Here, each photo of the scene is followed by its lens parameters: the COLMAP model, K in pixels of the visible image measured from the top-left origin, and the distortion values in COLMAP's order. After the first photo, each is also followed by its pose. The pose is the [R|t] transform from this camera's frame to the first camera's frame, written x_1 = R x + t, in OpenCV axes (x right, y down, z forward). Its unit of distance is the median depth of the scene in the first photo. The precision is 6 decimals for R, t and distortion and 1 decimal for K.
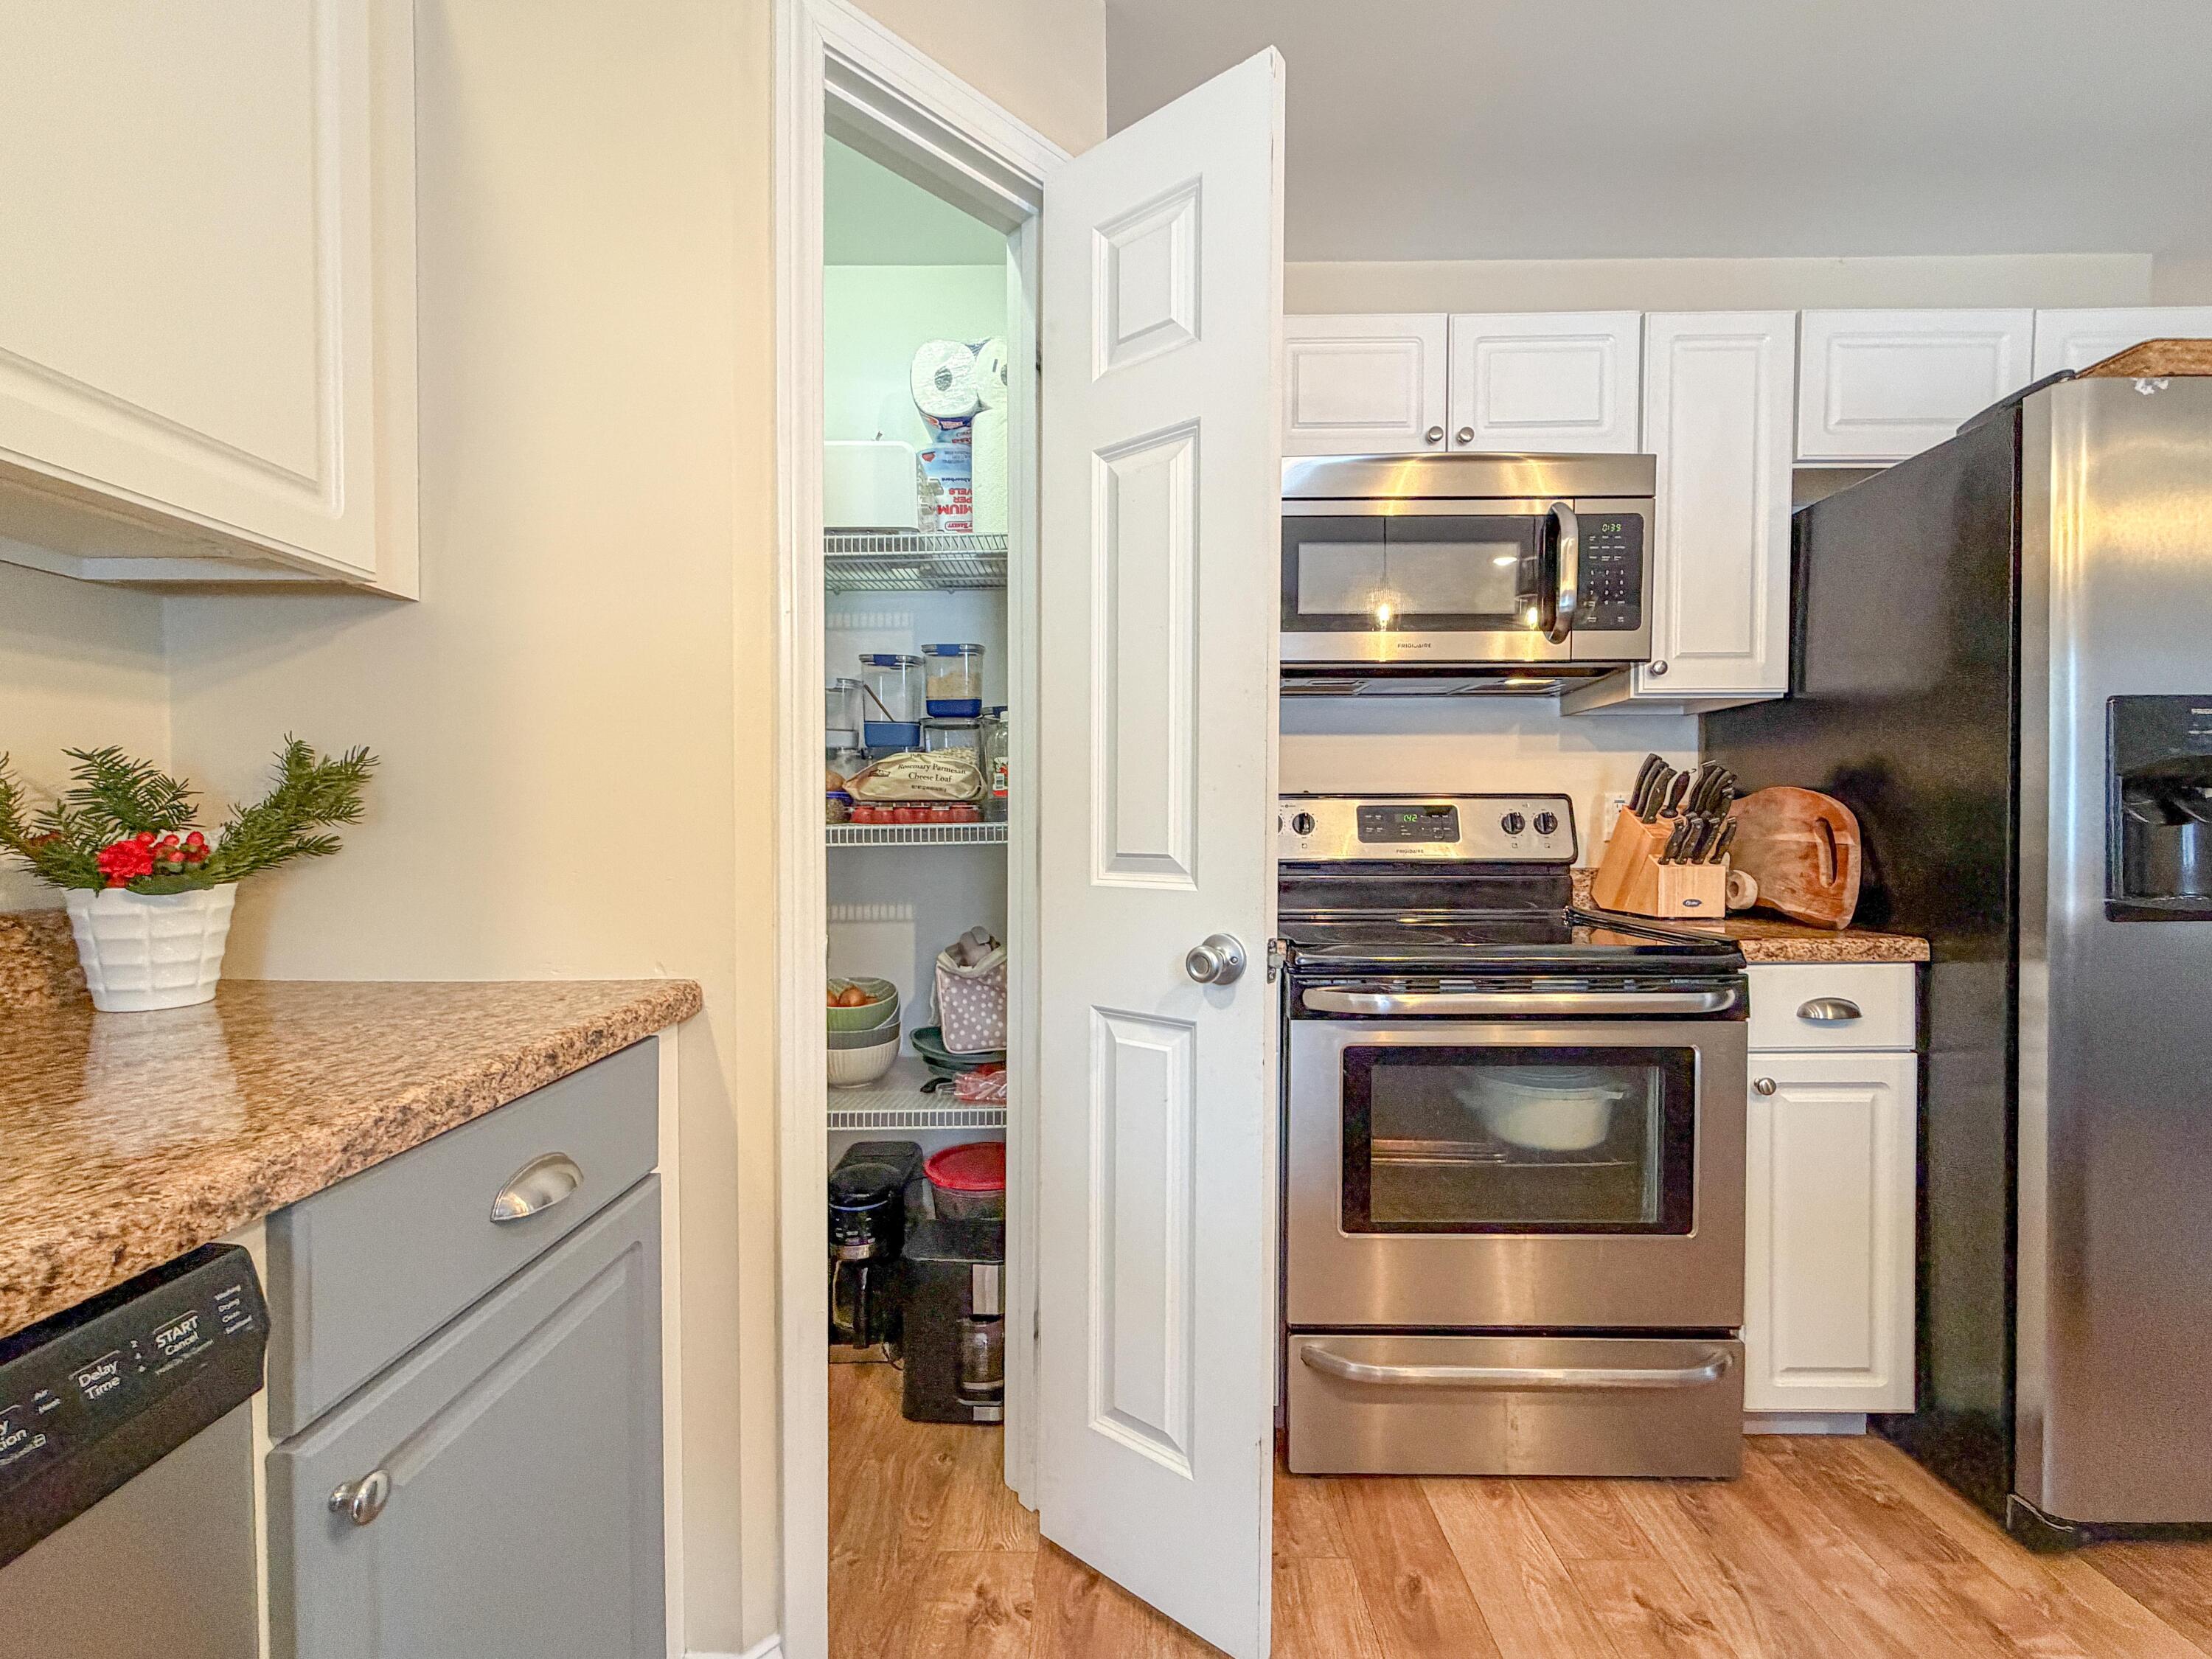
lens RADIAL K [[938.8, 0, 1060.1], [0, 938.8, 837.3], [0, 0, 1]] dist [0.000720, -0.000698]
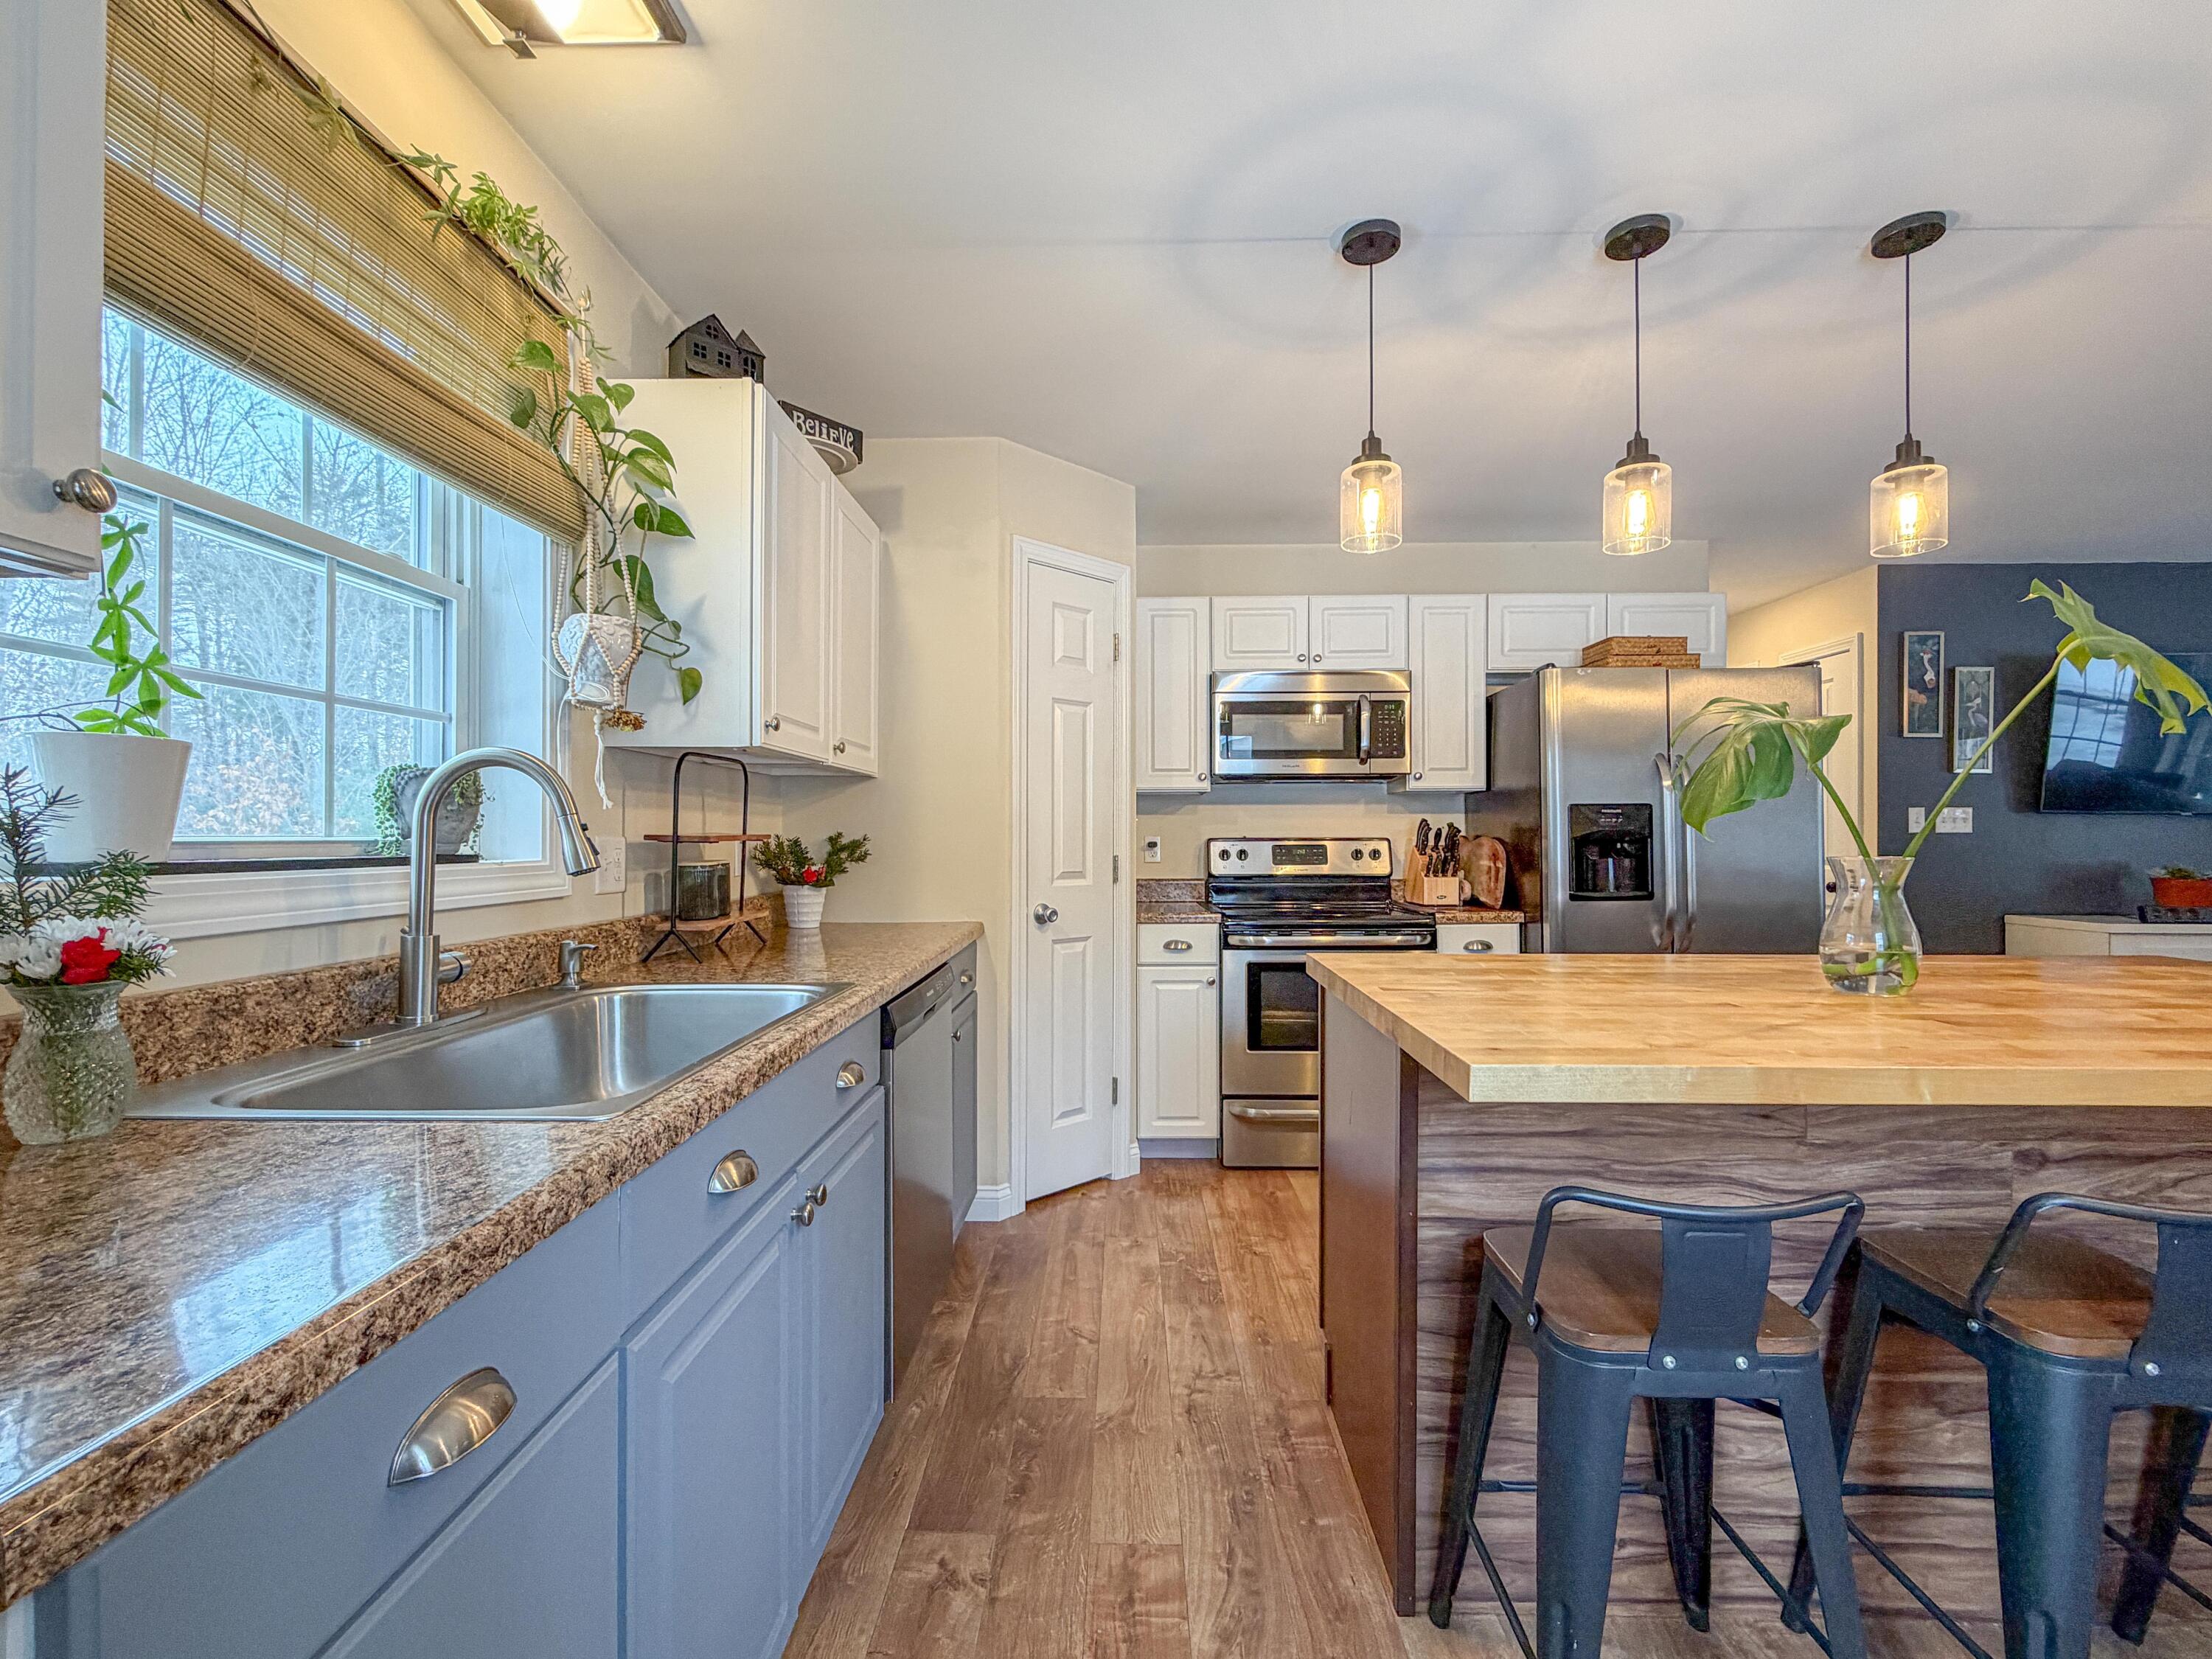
lens RADIAL K [[1028.2, 0, 1099.5], [0, 1028.2, 841.4], [0, 0, 1]] dist [0.000126, 0.000474]
pose [[0.999687, 0.000012, 0.024999, -0.079152], [0.000110, 0.999988, -0.004876, -0.034915], [-0.024999, 0.004878, 0.999676, -1.138630]]
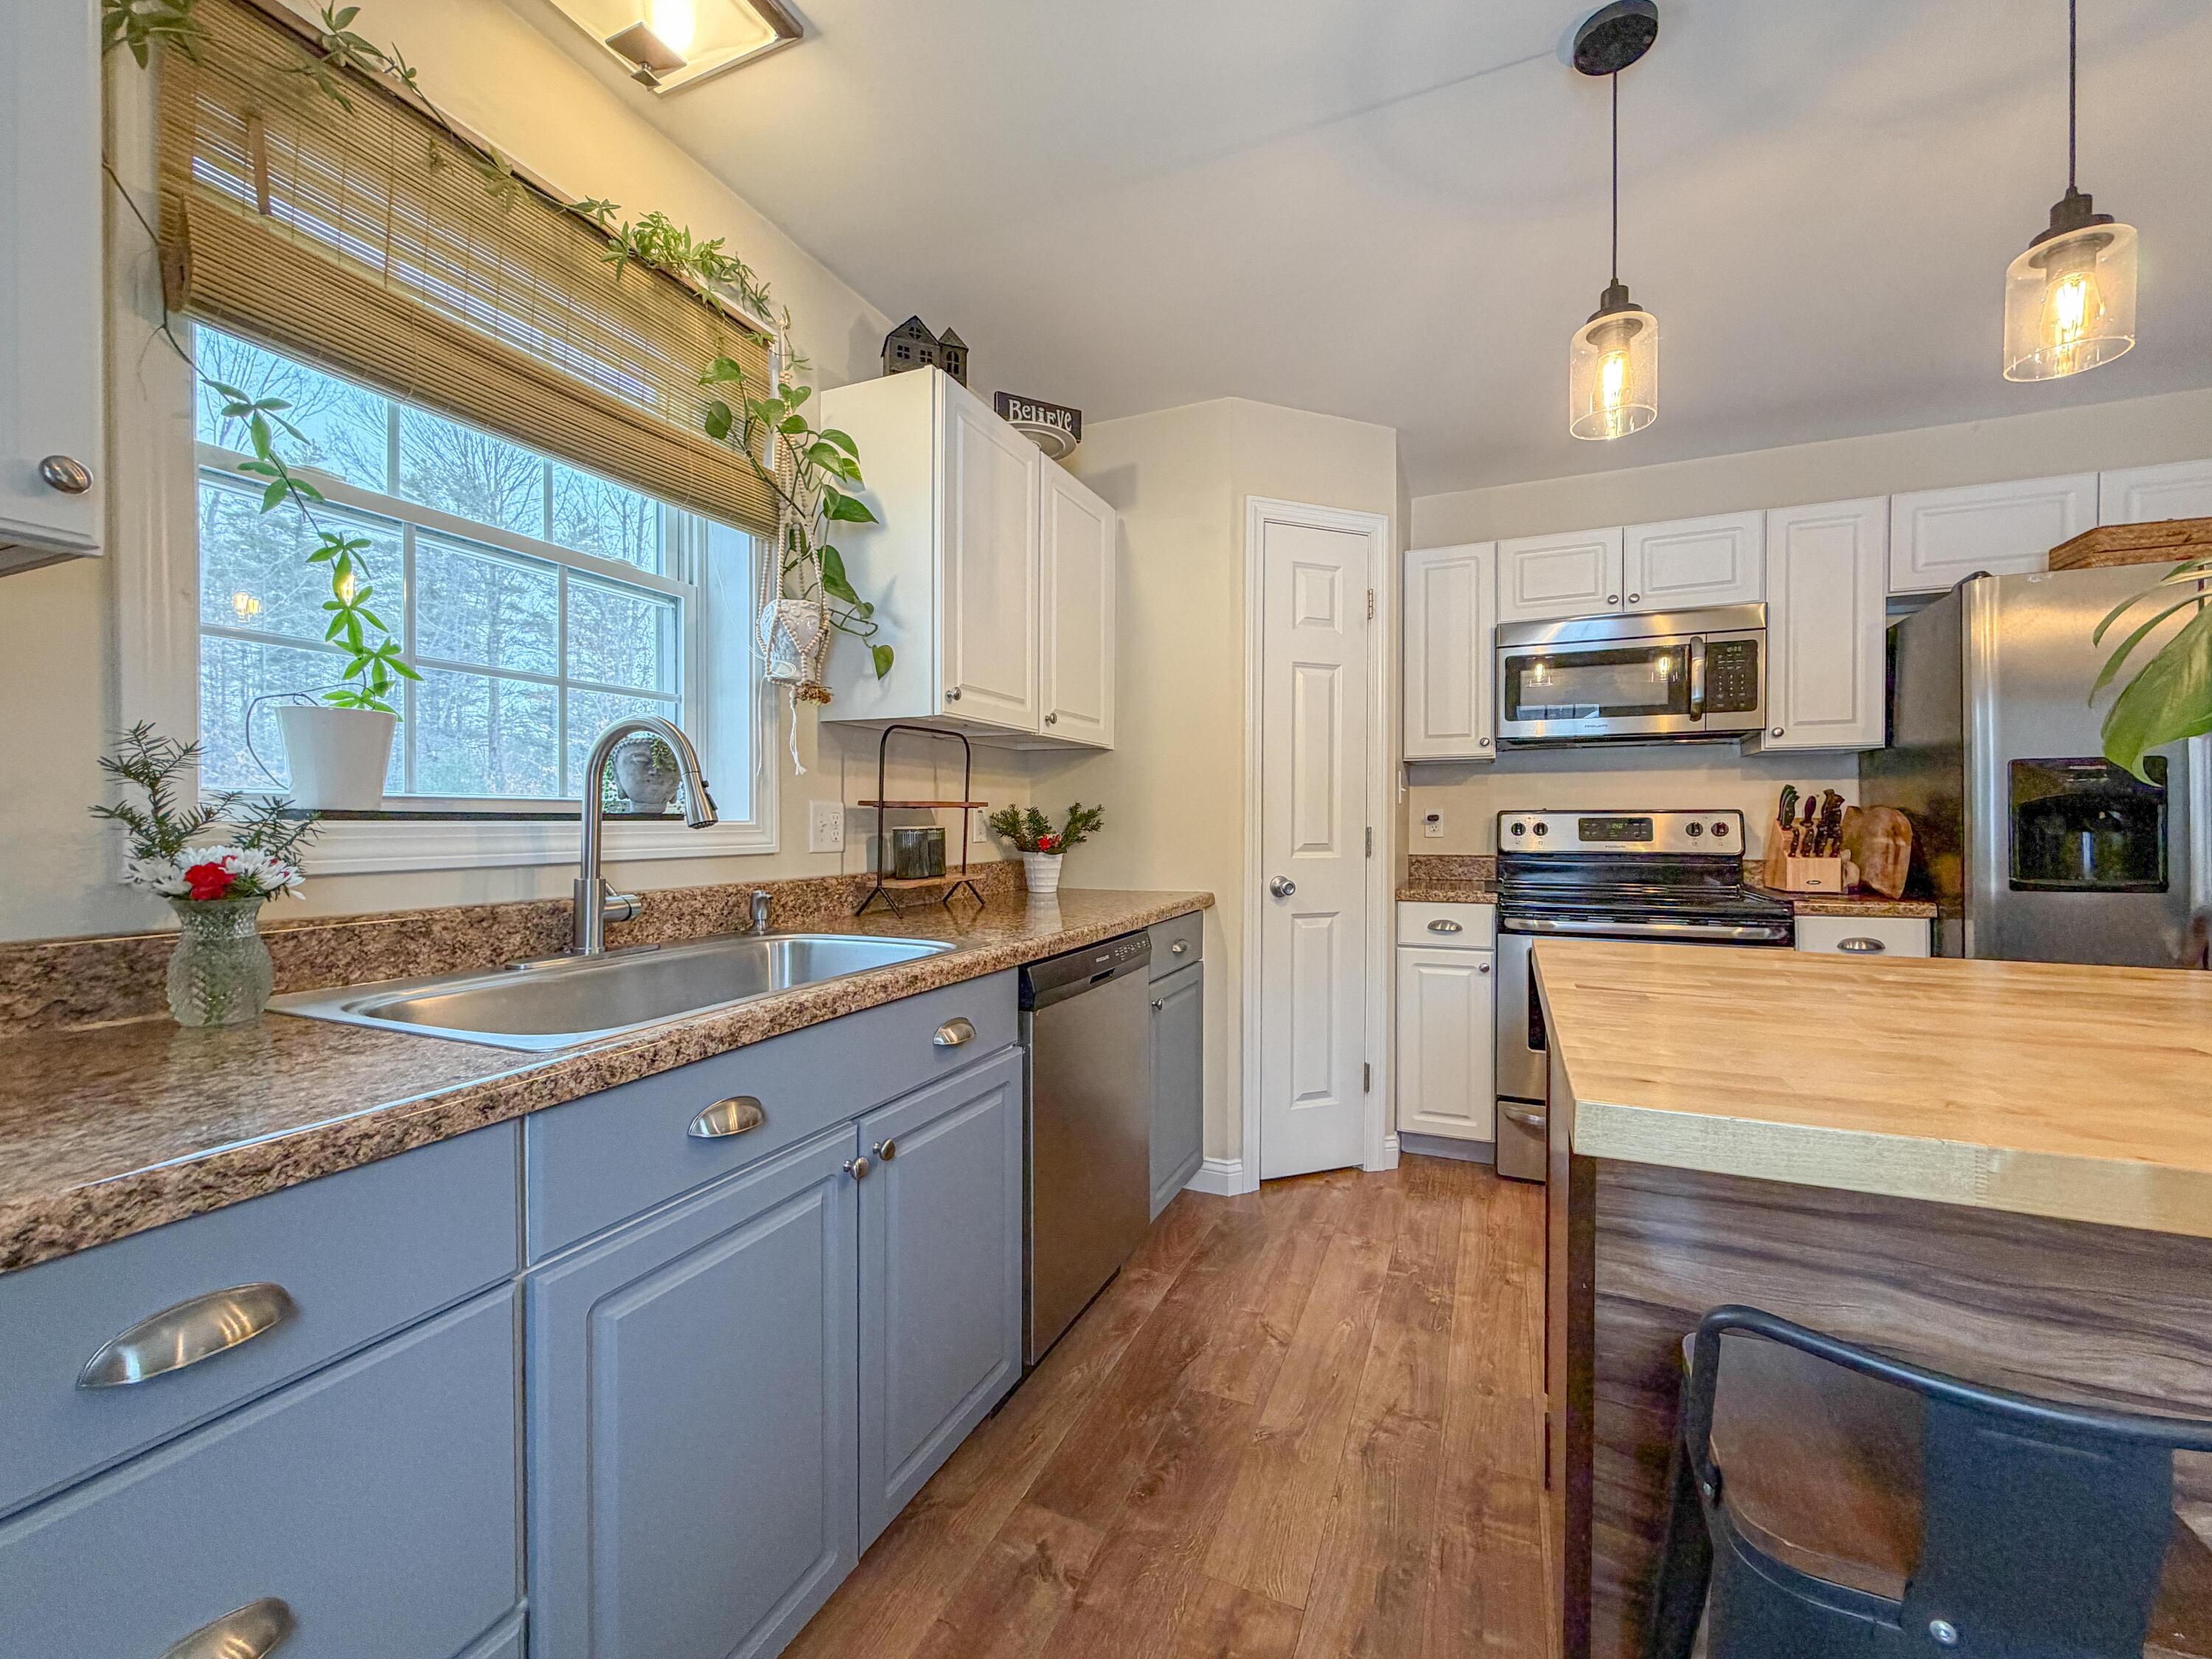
lens RADIAL K [[938.8, 0, 1060.1], [0, 938.8, 837.3], [0, 0, 1]] dist [0.000720, -0.000698]
pose [[0.923155, 0.006947, -0.384365, 0.132959], [-0.004082, 0.999957, 0.008270, -0.011884], [0.384406, -0.006065, 0.923144, -0.943731]]
